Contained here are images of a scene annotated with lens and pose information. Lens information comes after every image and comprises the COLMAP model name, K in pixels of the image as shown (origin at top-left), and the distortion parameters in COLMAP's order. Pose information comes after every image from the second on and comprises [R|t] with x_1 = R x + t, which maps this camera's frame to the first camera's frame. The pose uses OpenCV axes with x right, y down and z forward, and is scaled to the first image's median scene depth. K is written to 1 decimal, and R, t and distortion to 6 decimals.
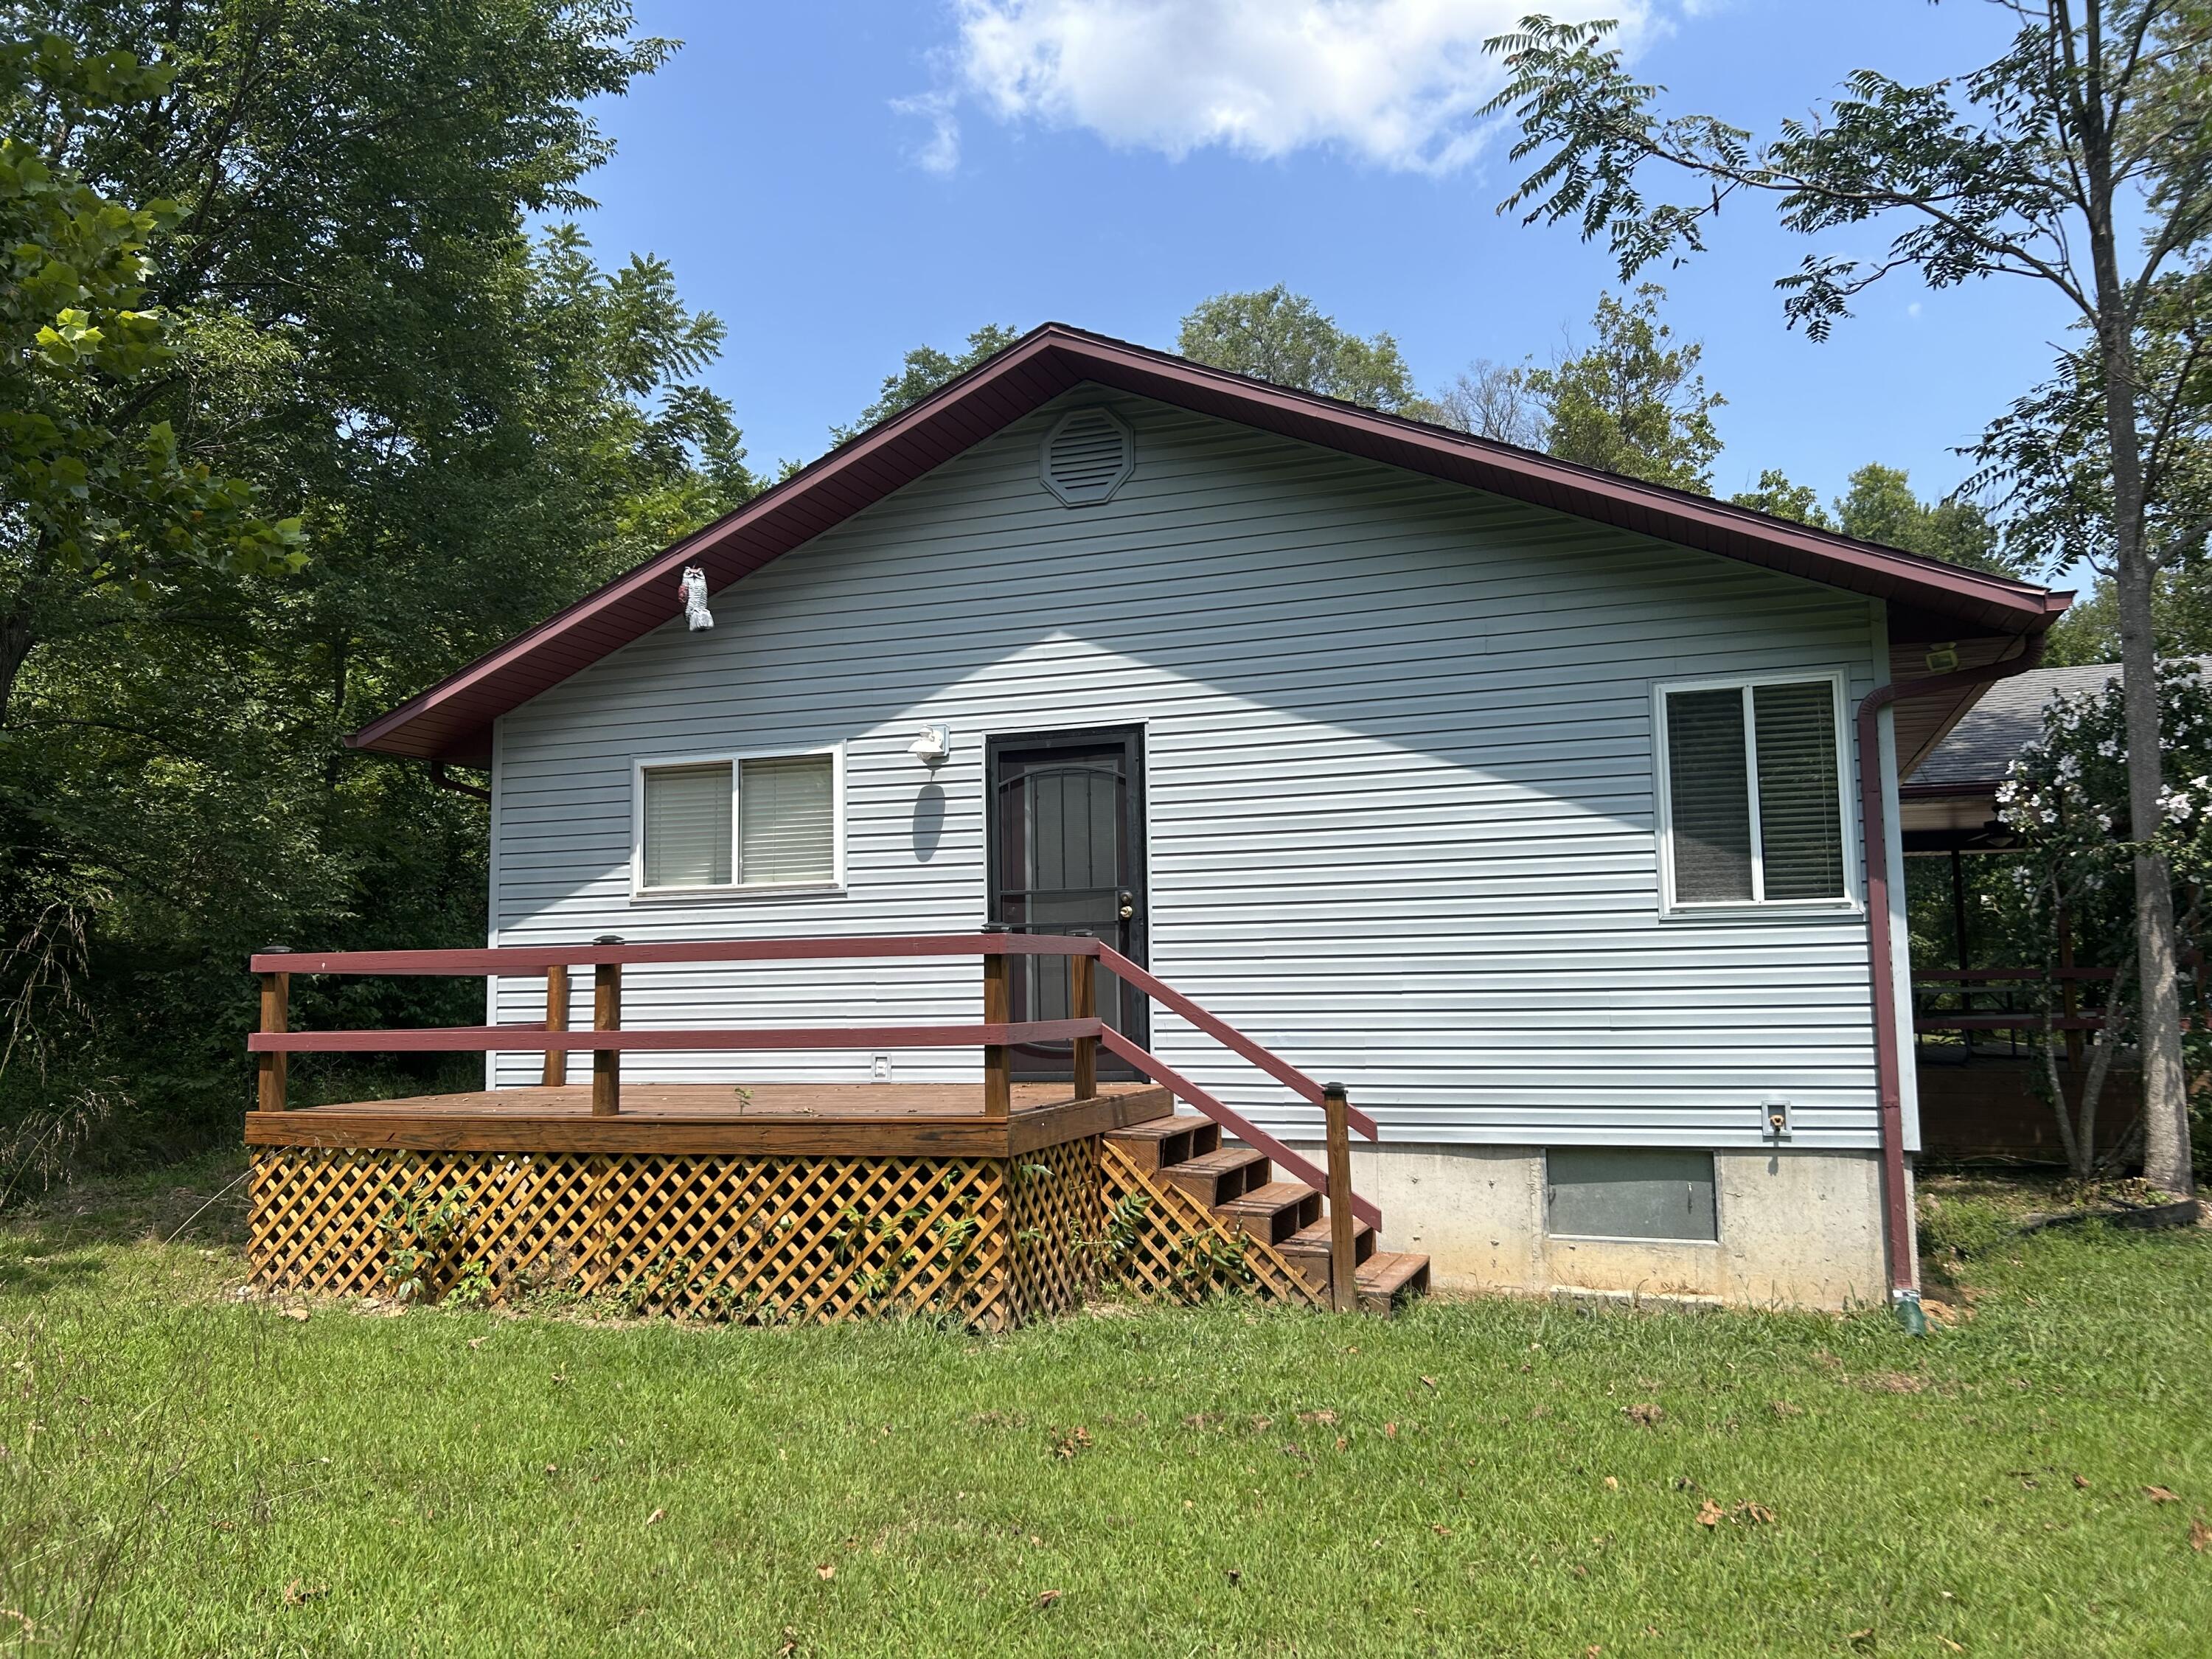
lens RADIAL K [[1651.0, 0, 1104.9], [0, 1651.0, 837.9], [0, 0, 1]] dist [0.044371, -0.054505]
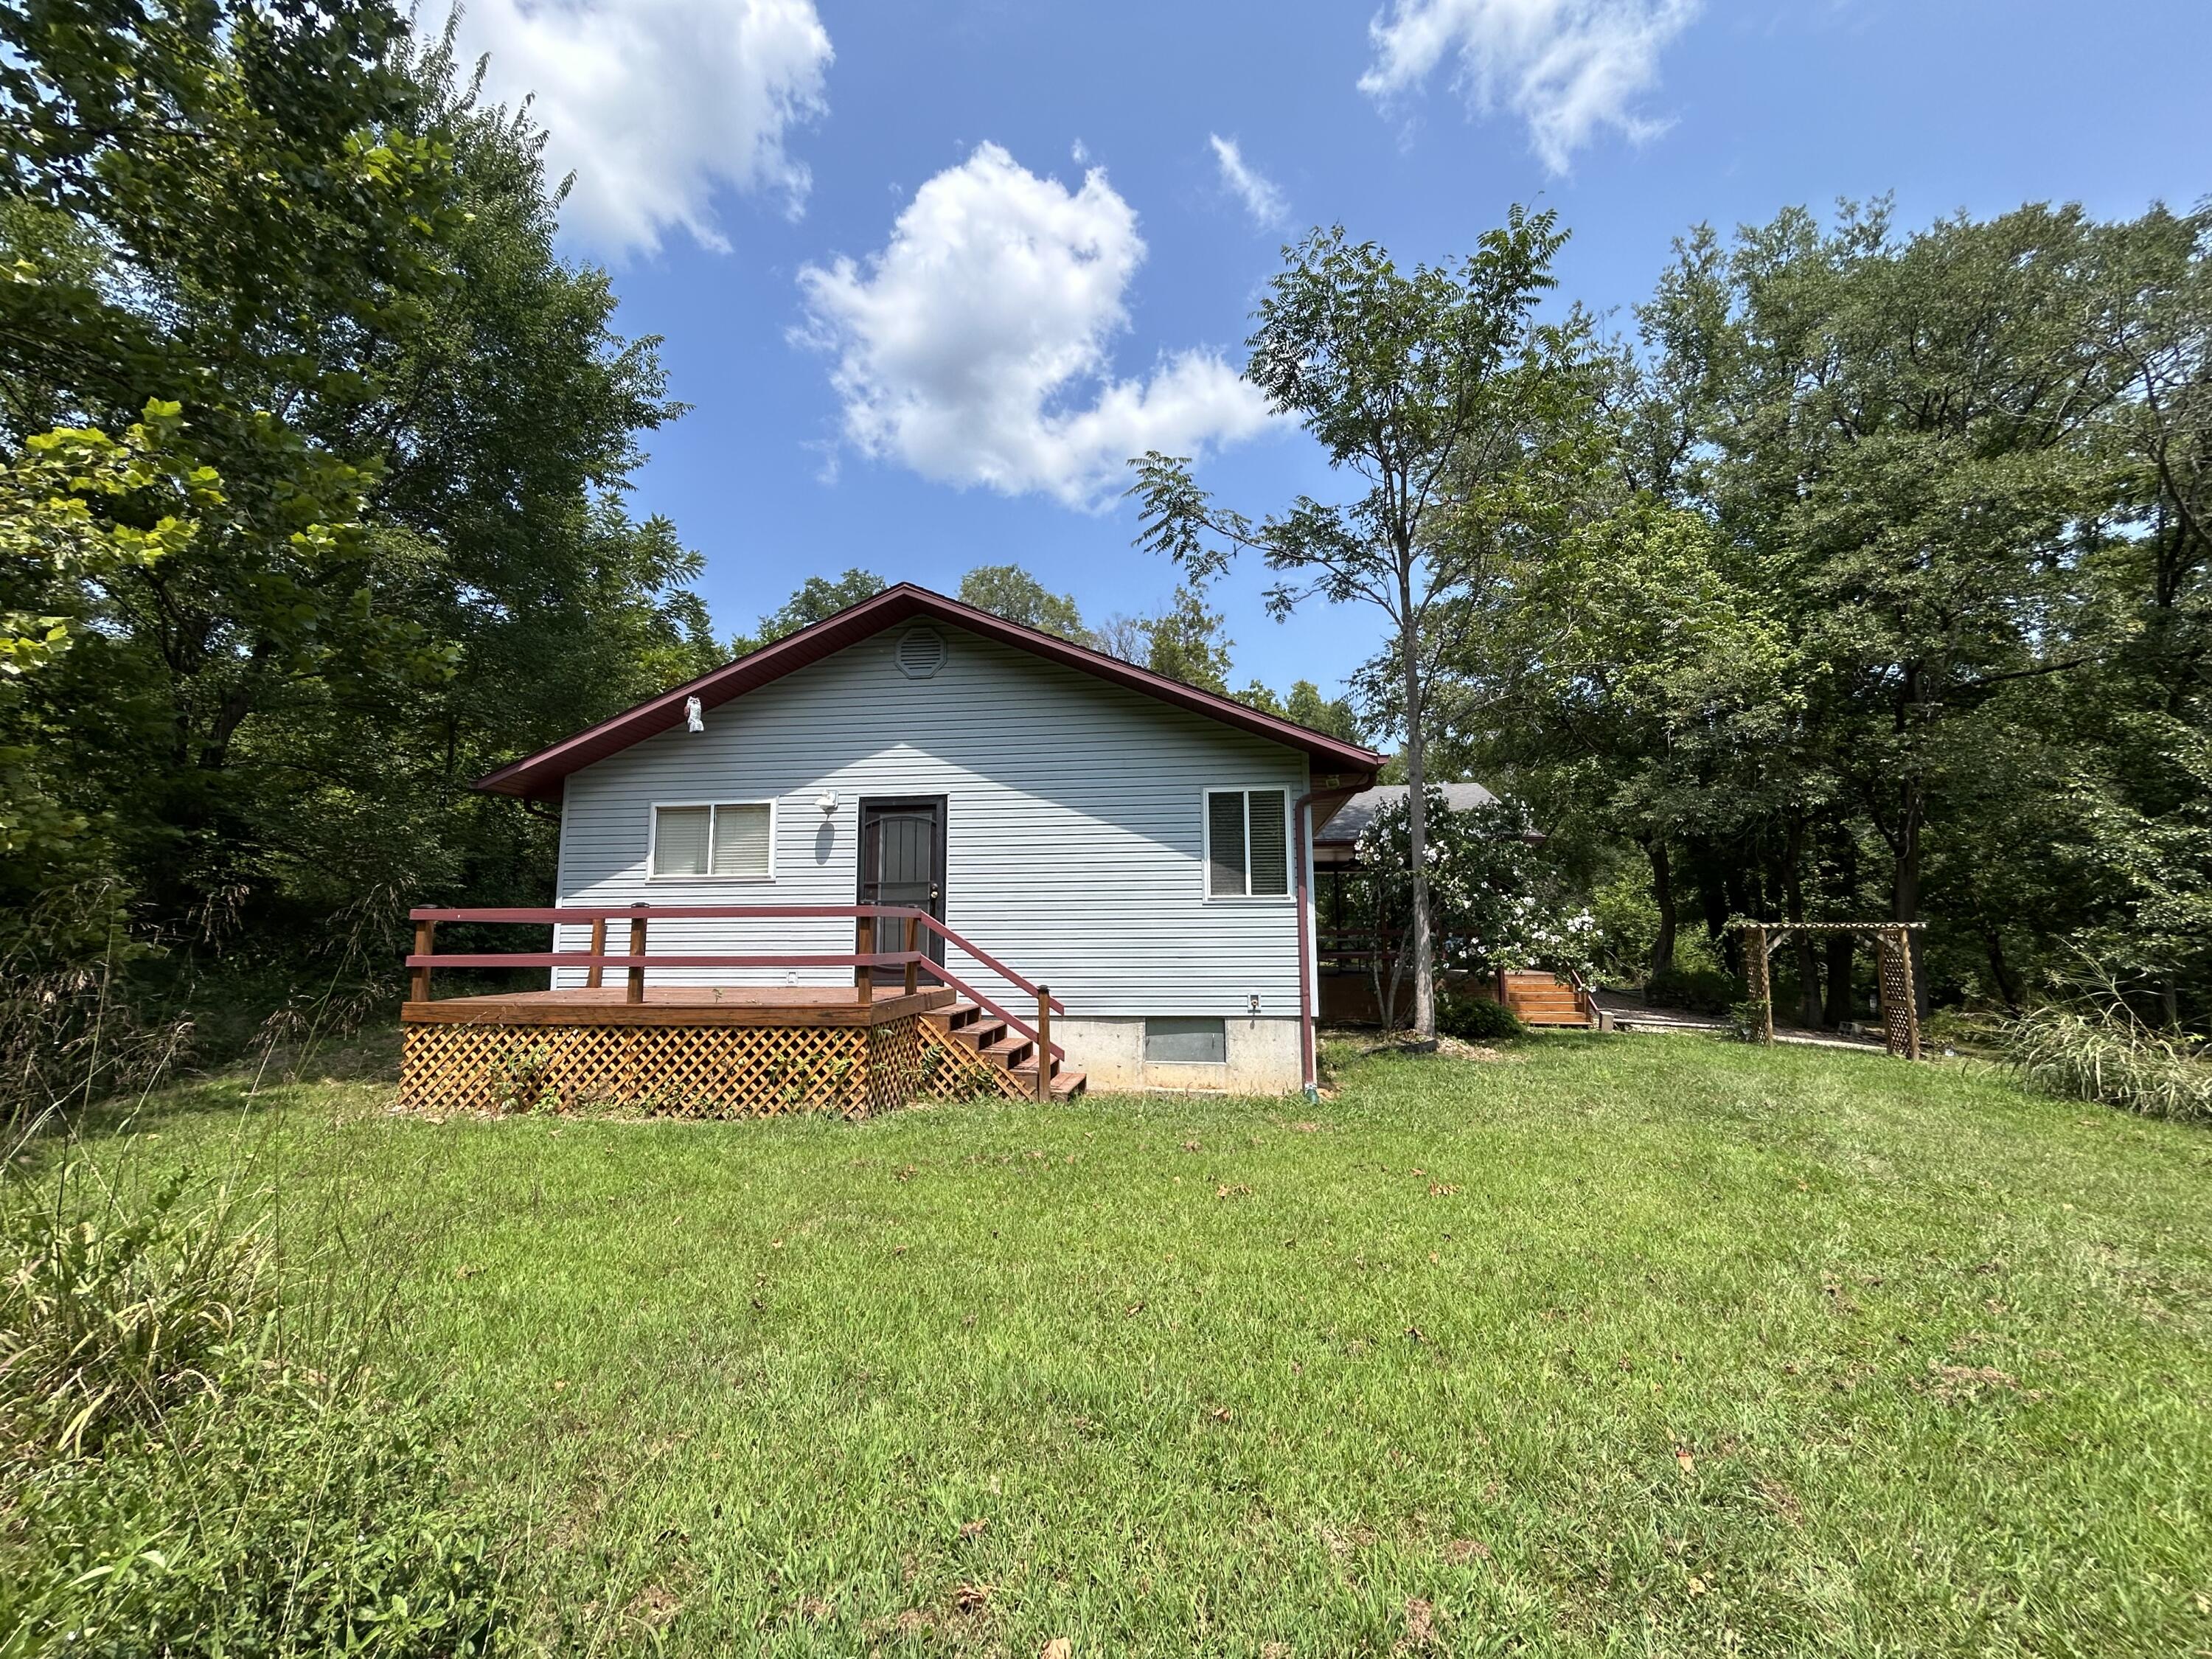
lens RADIAL K [[892.4, 0, 1106.0], [0, 892.4, 829.5], [0, 0, 1]] dist [-0.013422, -0.000005]
pose [[0.975311, 0.035654, 0.217939, -0.019274], [-0.029341, 0.999053, -0.032135, -0.002431], [-0.218878, 0.024947, 0.975433, -0.033353]]
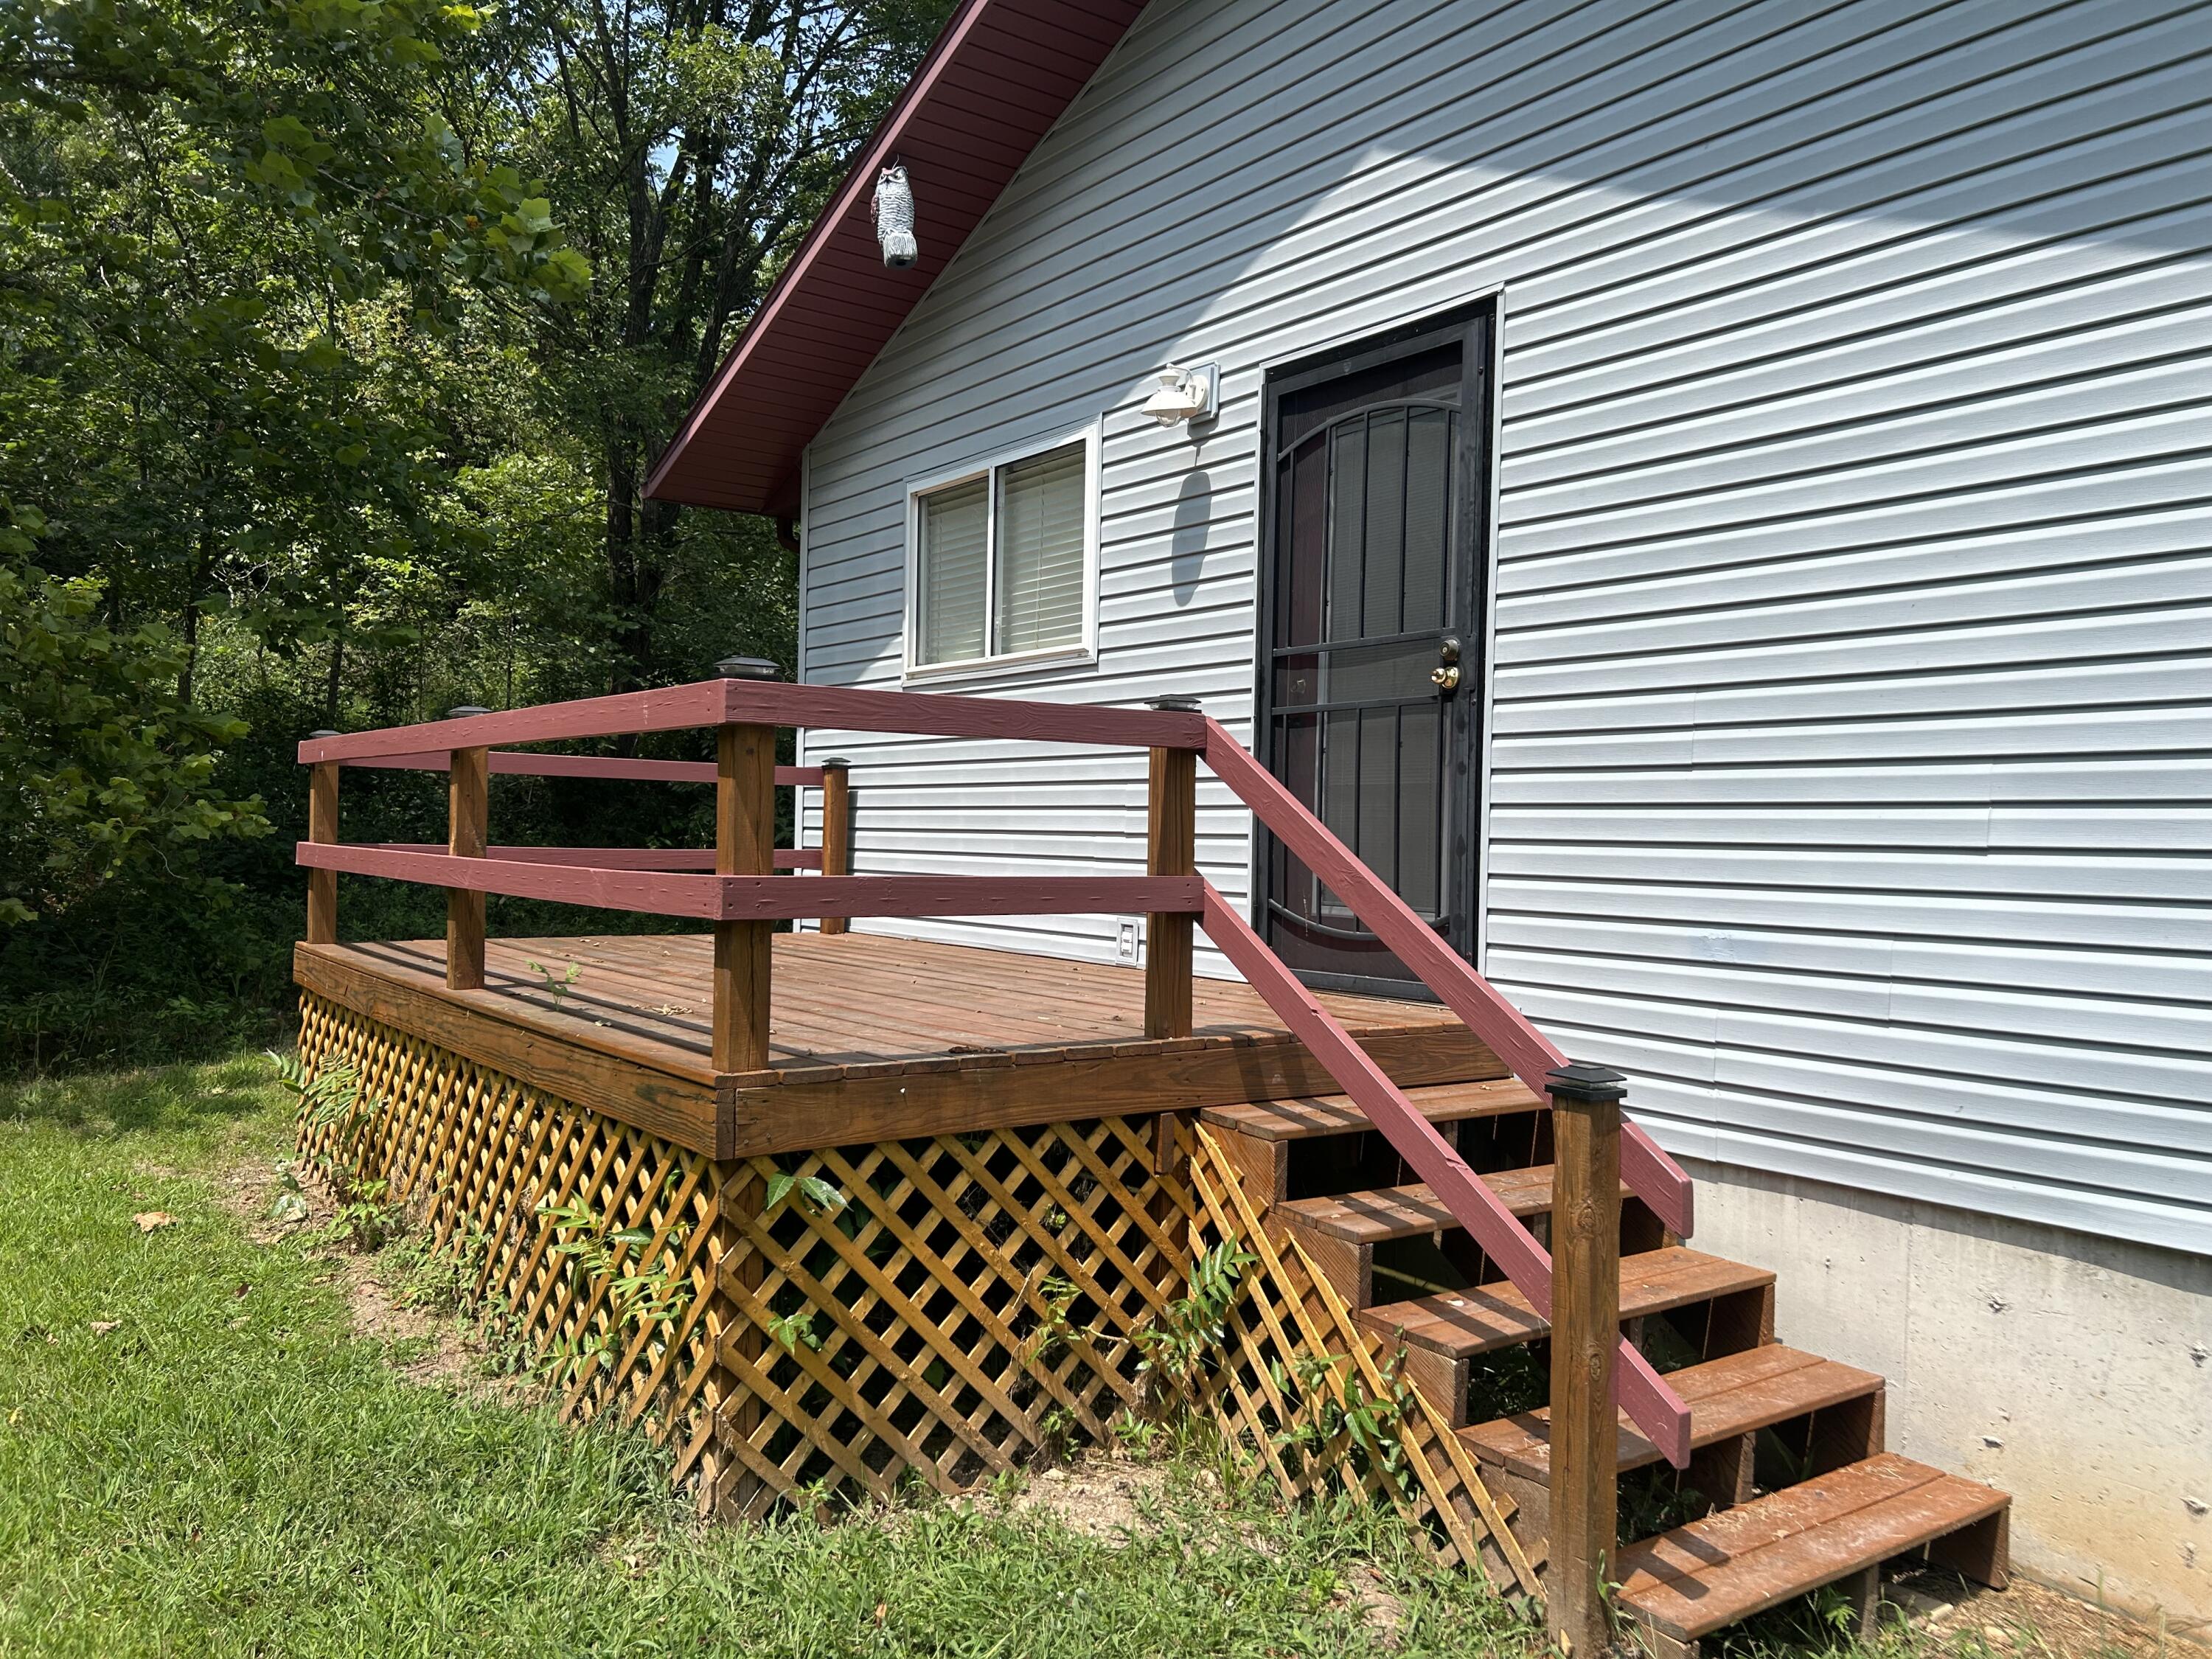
lens RADIAL K [[1683.3, 0, 1111.0], [0, 1683.3, 856.5], [0, 0, 1]] dist [0.029719, -0.060190]
pose [[0.834791, 0.040651, -0.549064, 0.212308], [0.010704, 0.995884, 0.090006, 0.051498], [0.550463, -0.081014, 0.830920, 0.500231]]
